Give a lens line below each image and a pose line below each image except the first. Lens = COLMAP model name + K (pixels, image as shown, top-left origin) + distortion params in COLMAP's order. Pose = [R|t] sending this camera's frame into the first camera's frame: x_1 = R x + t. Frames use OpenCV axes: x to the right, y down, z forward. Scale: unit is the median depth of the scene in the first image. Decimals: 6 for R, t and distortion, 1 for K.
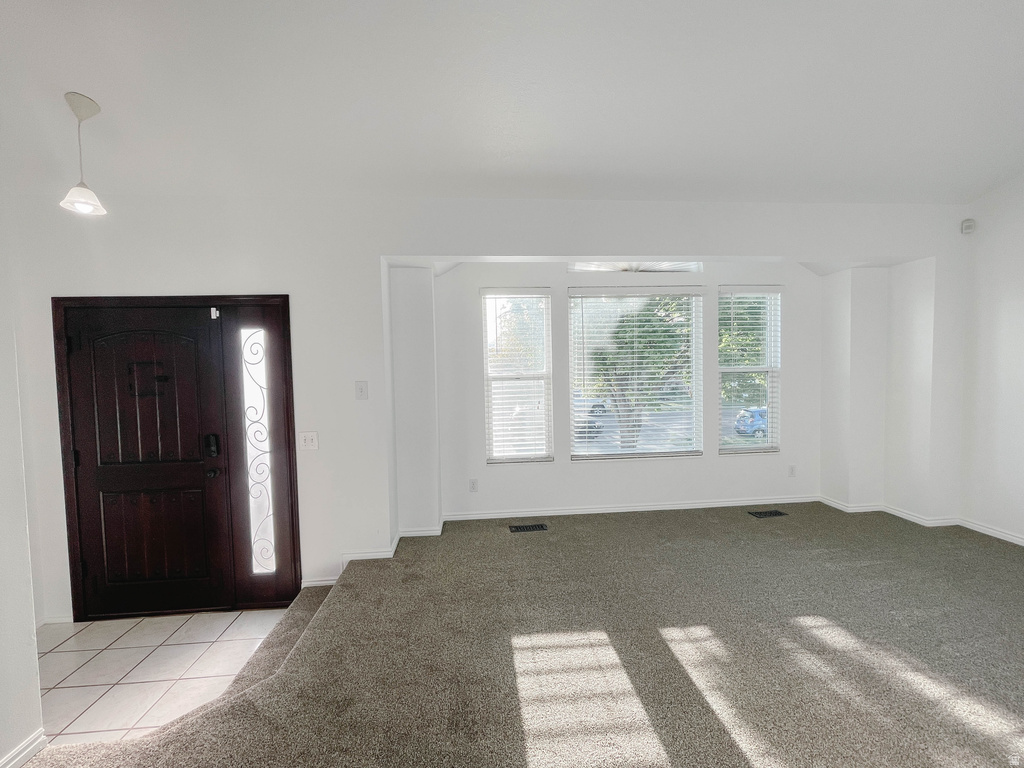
lens RADIAL K [[417.6, 0, 512.3], [0, 417.6, 382.2], [0, 0, 1]] dist [-0.004922, -0.000185]
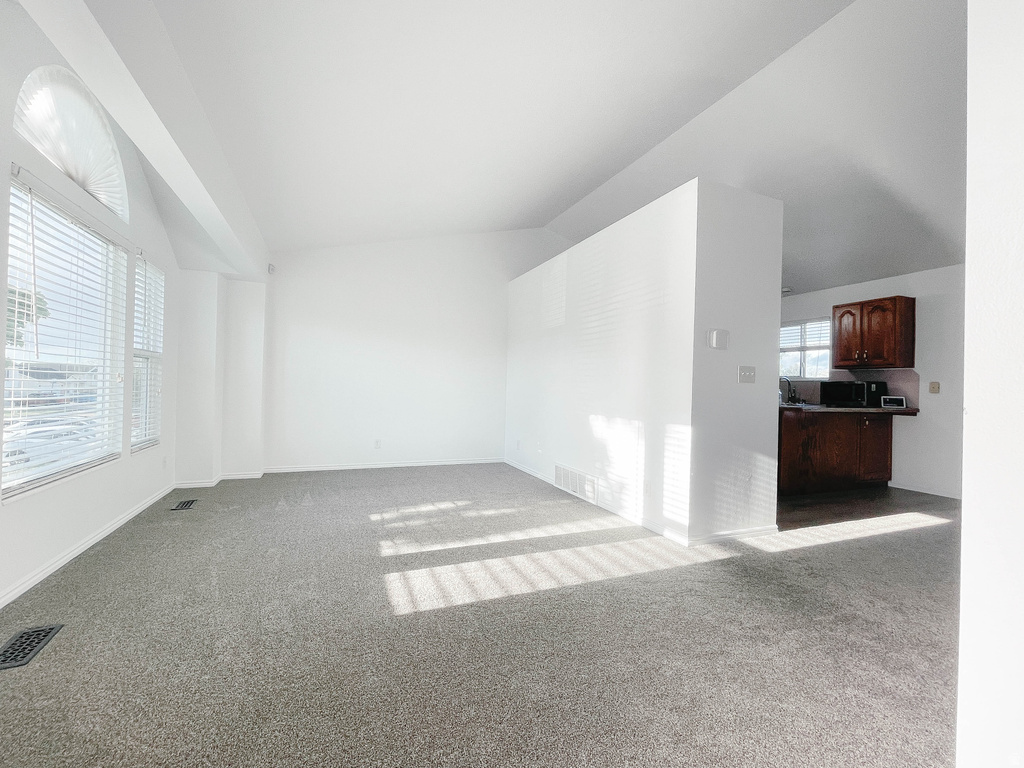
lens RADIAL K [[417.6, 0, 509.3], [0, 417.6, 384.8], [0, 0, 1]] dist [-0.004922, -0.000185]
pose [[-0.294849, 0.015346, 0.955421, -0.931536], [0.024325, 0.999668, -0.008550, 0.120251], [-0.955234, 0.020719, -0.295124, 1.007745]]
